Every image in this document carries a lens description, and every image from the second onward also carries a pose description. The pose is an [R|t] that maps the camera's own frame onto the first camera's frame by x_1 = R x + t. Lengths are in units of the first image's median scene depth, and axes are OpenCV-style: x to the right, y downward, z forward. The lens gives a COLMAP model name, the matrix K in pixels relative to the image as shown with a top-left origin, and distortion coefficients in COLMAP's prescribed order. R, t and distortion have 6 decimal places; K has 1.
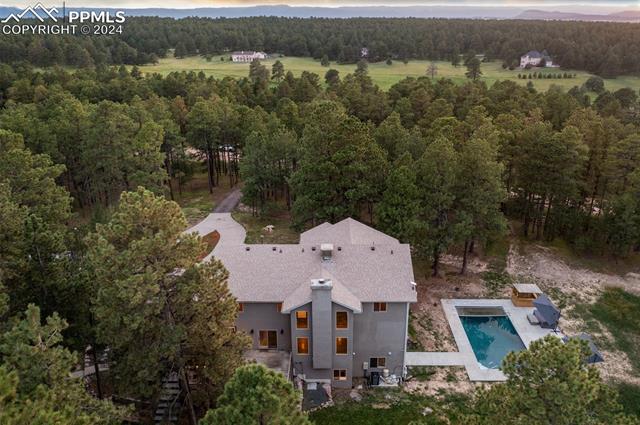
lens RADIAL K [[506.0, 0, 324.0], [0, 506.0, 214.6], [0, 0, 1]] dist [-0.006324, 0.006515]
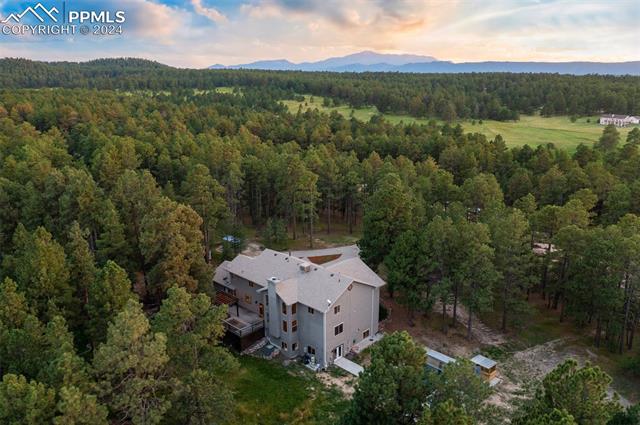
lens RADIAL K [[506.0, 0, 320.8], [0, 506.0, 213.5], [0, 0, 1]] dist [-0.006324, 0.006515]
pose [[0.724413, 0.189077, -0.662929, 0.998158], [-0.252470, 0.967605, 0.000089, -0.096177], [0.641470, 0.167305, 0.748682, -0.139531]]
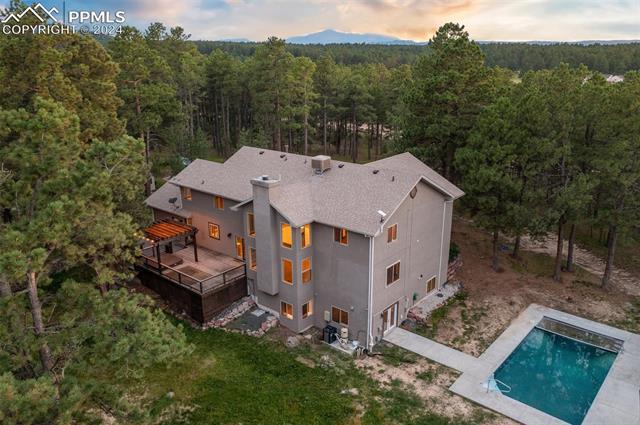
lens RADIAL K [[506.0, 0, 320.9], [0, 506.0, 212.9], [0, 0, 1]] dist [-0.006324, 0.006515]
pose [[0.772240, 0.196338, -0.604232, 0.501341], [-0.233732, 0.972149, 0.017167, 0.132172], [0.590775, 0.127972, 0.796623, 0.350642]]
